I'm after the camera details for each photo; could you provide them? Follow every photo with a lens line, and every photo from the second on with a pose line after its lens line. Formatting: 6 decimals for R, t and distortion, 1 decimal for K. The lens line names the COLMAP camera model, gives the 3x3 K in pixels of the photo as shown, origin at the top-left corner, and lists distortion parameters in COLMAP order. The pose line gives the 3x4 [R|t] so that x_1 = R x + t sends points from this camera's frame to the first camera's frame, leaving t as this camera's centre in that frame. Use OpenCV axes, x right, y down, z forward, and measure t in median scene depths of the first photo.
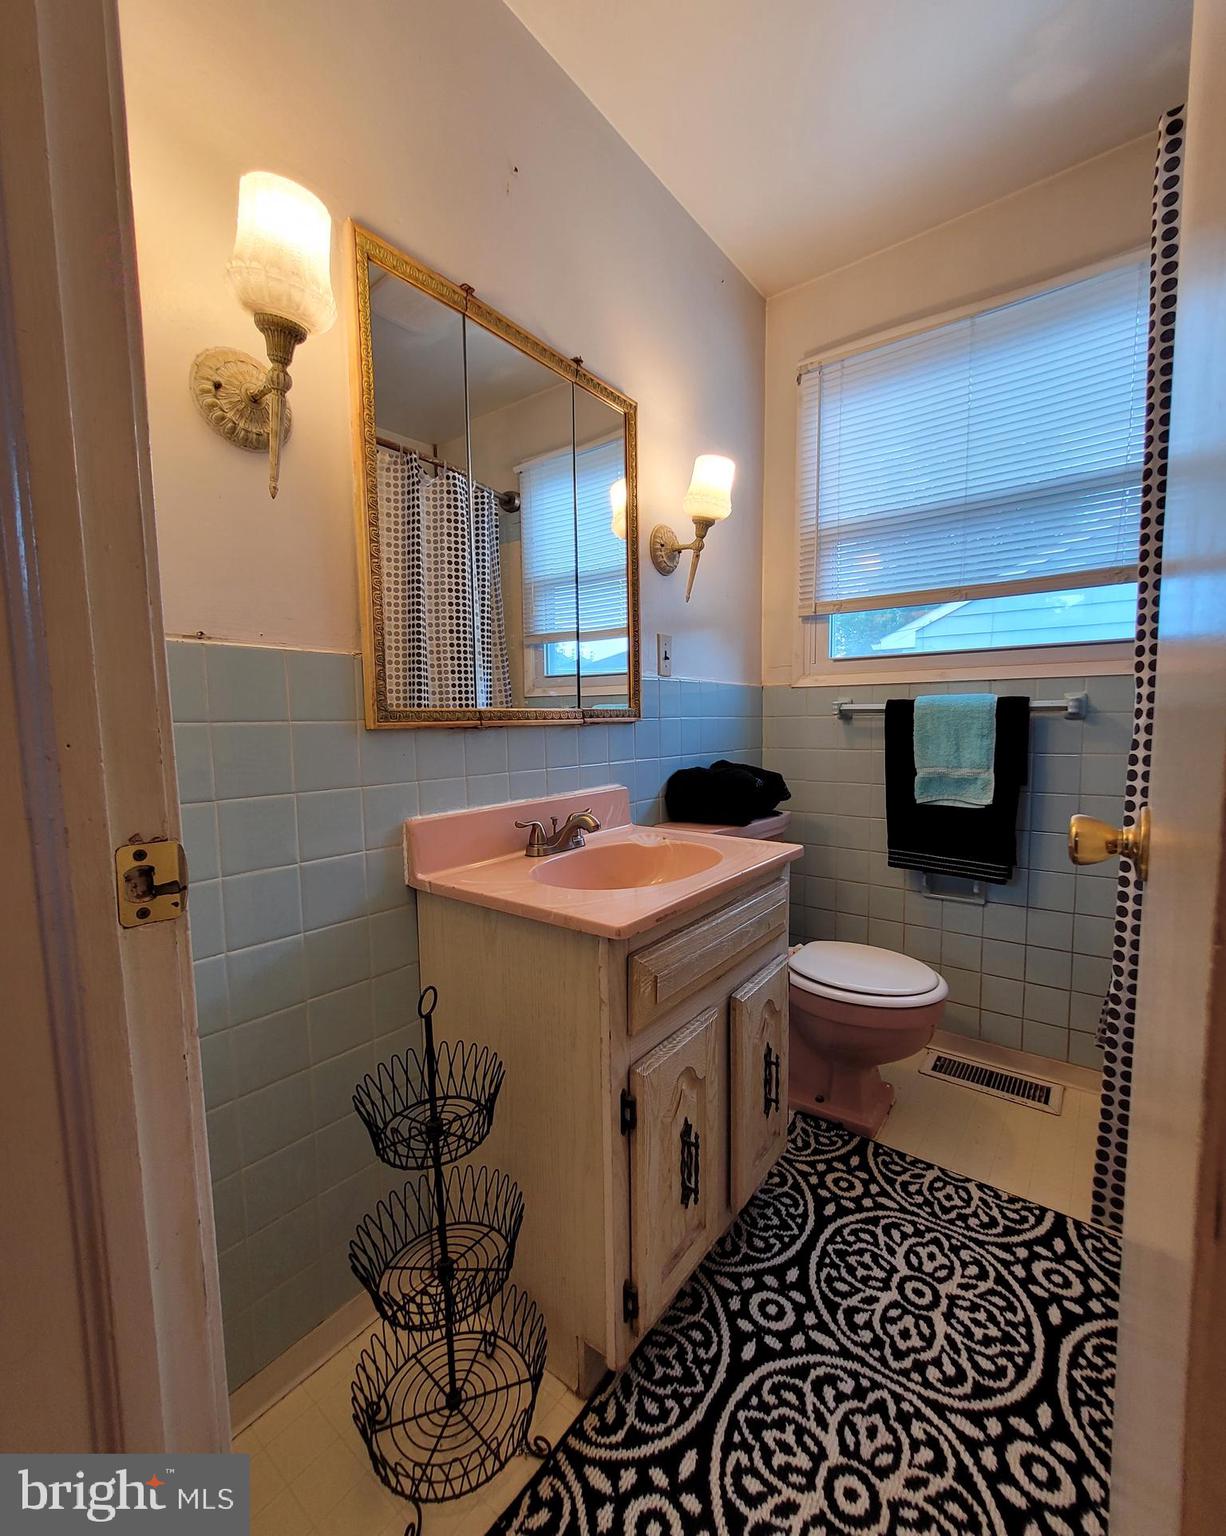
lens RADIAL K [[644.3, 0, 613.0], [0, 644.3, 768.0], [0, 0, 1]] dist [-0.003436, 0.000993]
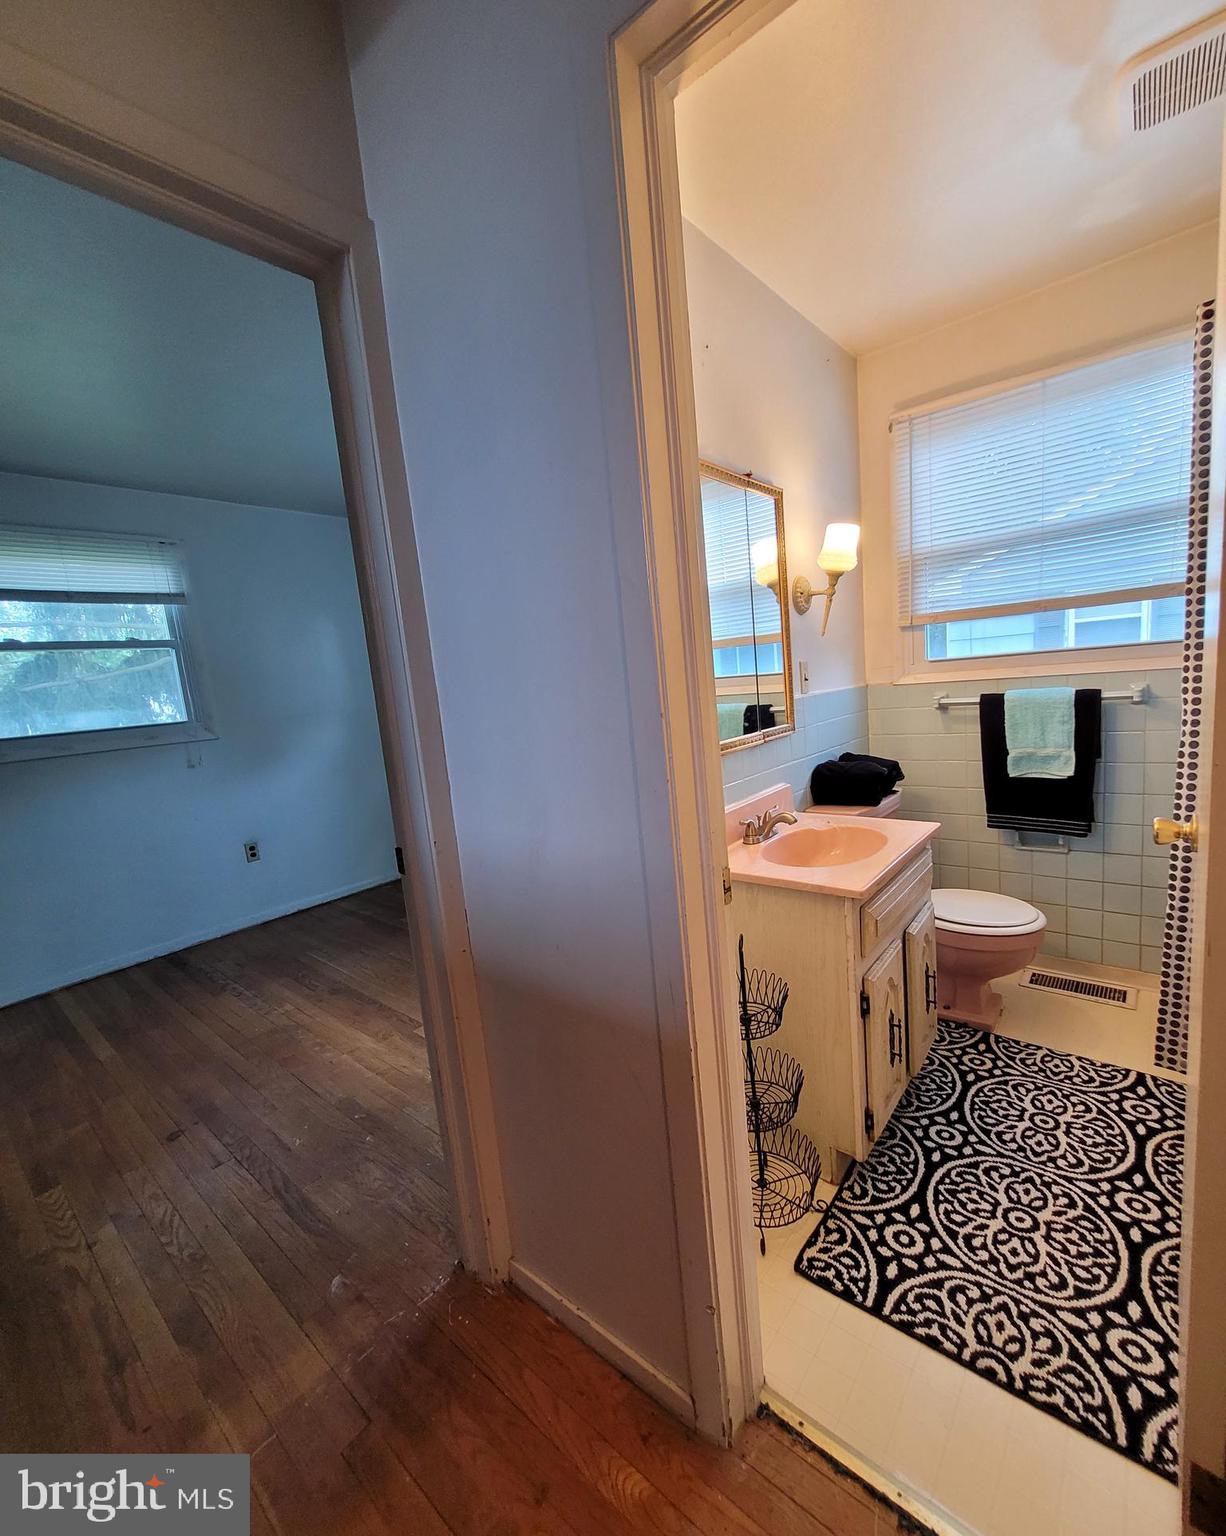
lens RADIAL K [[645.3, 0, 615.7], [0, 645.3, 771.7], [0, 0, 1]] dist [-0.003546, 0.001333]
pose [[0.996092, -0.073420, -0.049092, -0.309355], [0.076390, 0.995171, 0.061642, -0.122055], [0.044329, -0.065151, 0.996890, -0.384846]]
